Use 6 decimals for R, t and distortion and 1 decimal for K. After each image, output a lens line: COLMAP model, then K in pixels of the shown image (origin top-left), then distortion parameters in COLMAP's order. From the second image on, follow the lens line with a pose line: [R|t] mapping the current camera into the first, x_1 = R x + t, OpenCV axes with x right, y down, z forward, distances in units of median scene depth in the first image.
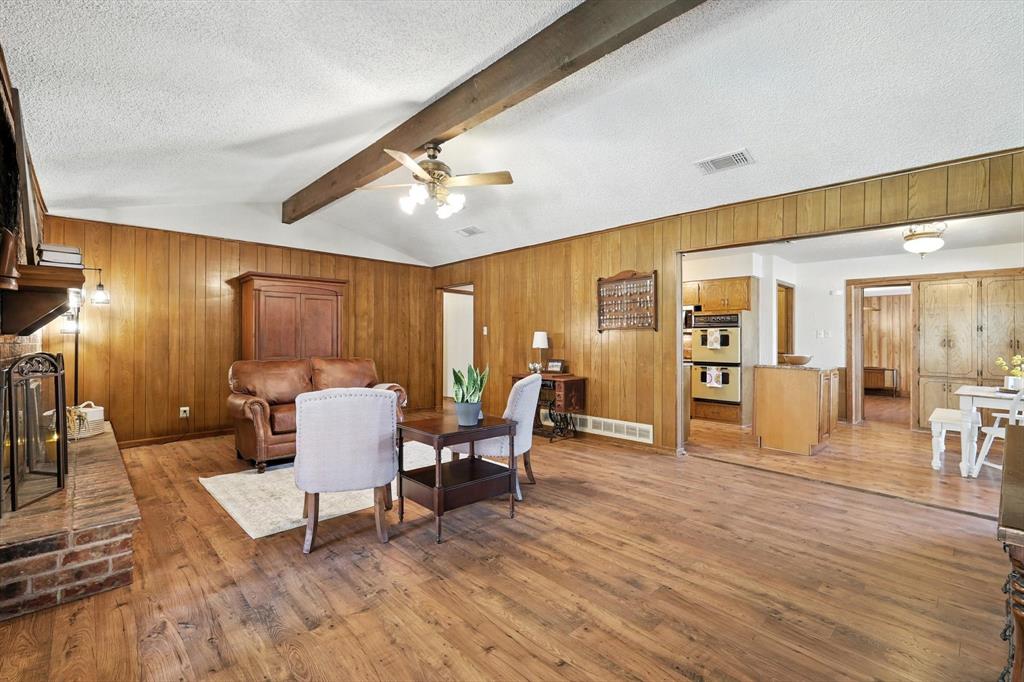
lens RADIAL K [[455.4, 0, 511.9], [0, 455.4, 339.6], [0, 0, 1]] dist [0.001209, -0.000007]
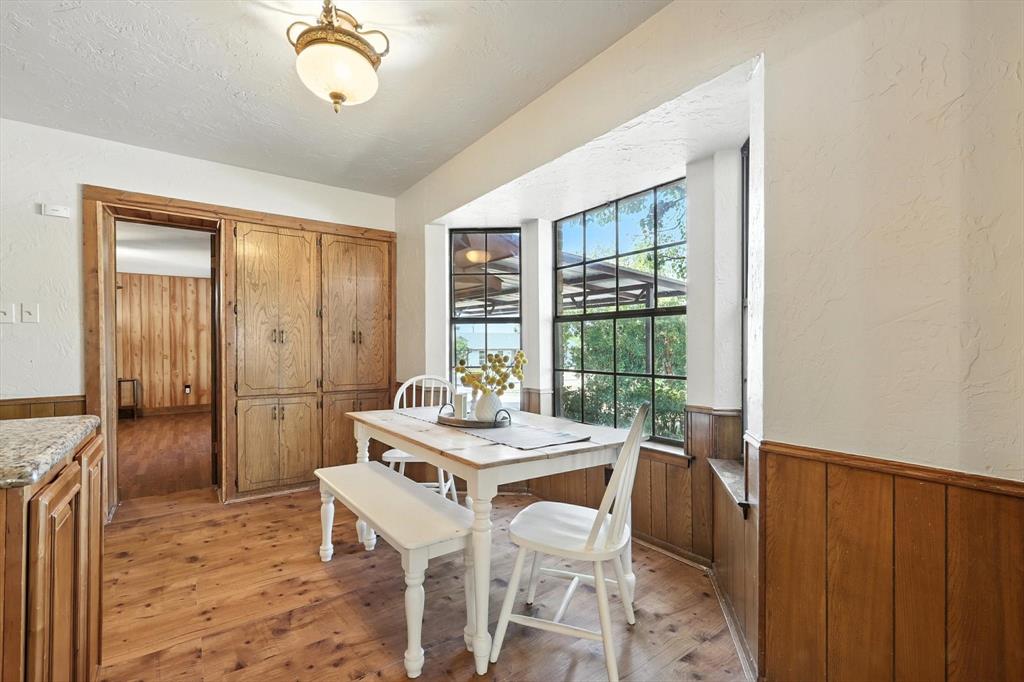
lens RADIAL K [[455.4, 0, 511.5], [0, 455.4, 343.3], [0, 0, 1]] dist [0.001209, -0.000007]
pose [[0.133050, -0.004841, 0.991097, 0.372586], [0.002613, 0.999986, 0.004534, 0.013398], [-0.991106, 0.001987, 0.133061, 0.557438]]
